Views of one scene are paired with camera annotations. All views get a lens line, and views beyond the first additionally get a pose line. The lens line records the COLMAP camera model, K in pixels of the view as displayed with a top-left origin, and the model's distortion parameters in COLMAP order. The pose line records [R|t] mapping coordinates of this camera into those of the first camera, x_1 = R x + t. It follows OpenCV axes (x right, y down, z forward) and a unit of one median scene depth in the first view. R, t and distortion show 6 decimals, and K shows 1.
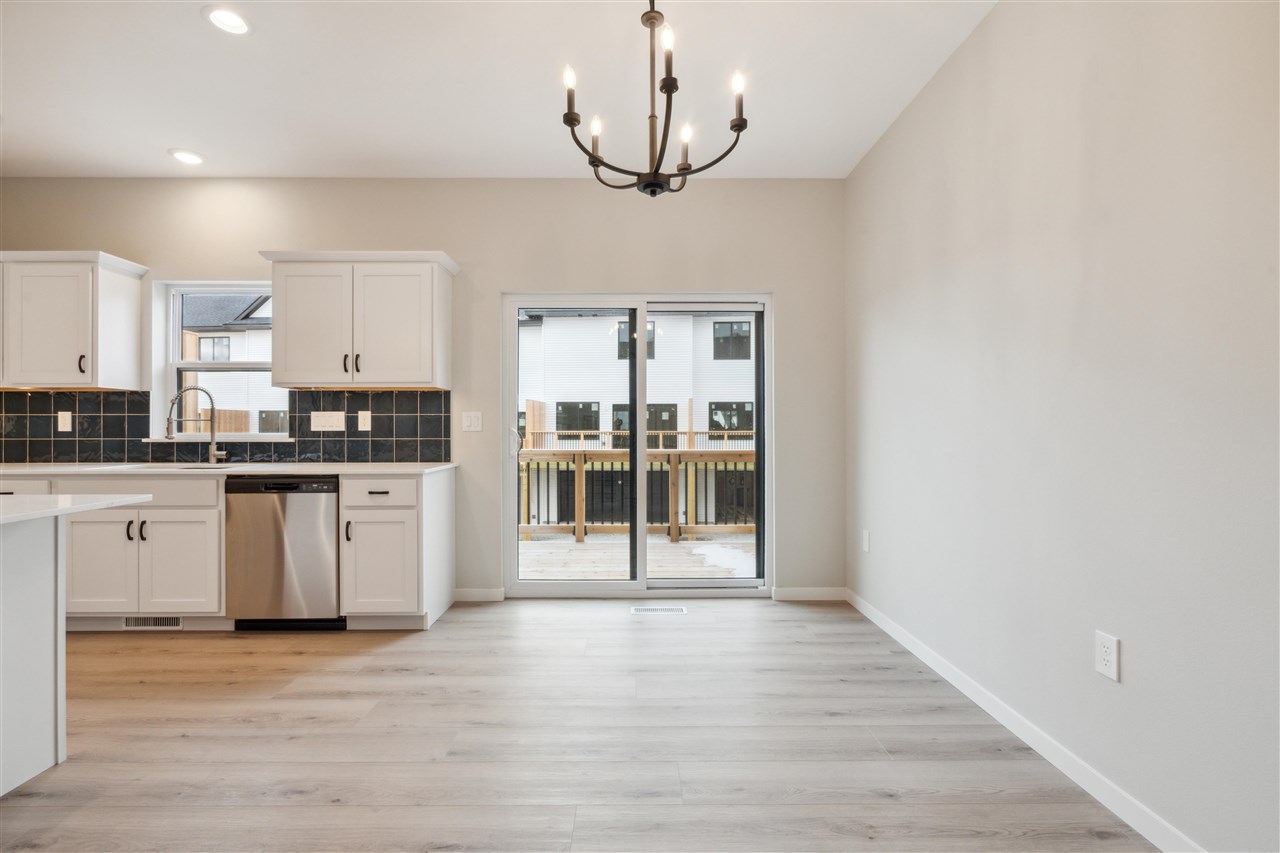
lens RADIAL K [[581.7, 0, 635.9], [0, 581.7, 427.1], [0, 0, 1]] dist [-0.004557, -0.000362]
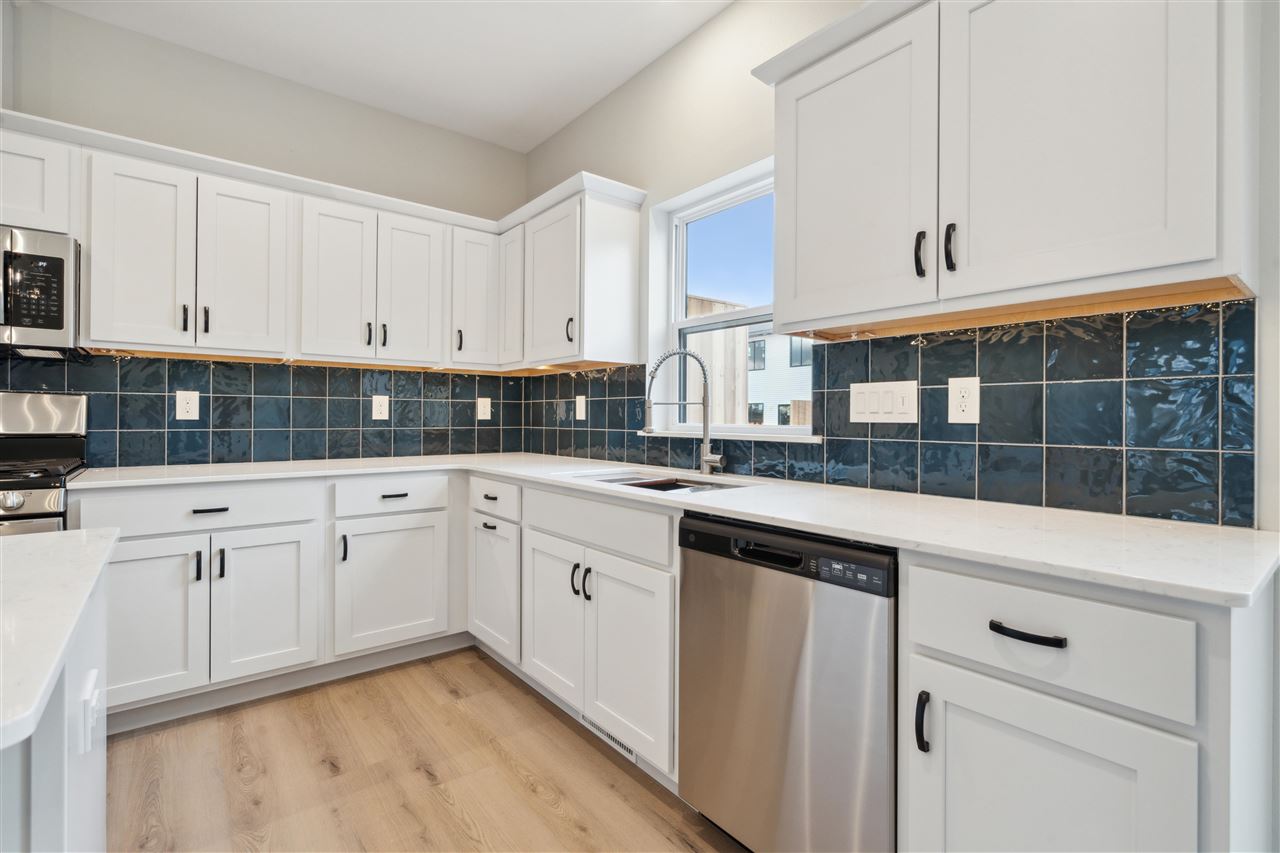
lens RADIAL K [[581.7, 0, 641.9], [0, 581.7, 418.6], [0, 0, 1]] dist [-0.004557, -0.000362]
pose [[0.611069, 0.005437, -0.791559, -0.285053], [-0.003043, 0.999985, 0.004519, 0.001729], [0.791571, -0.000352, 0.611077, 0.575429]]
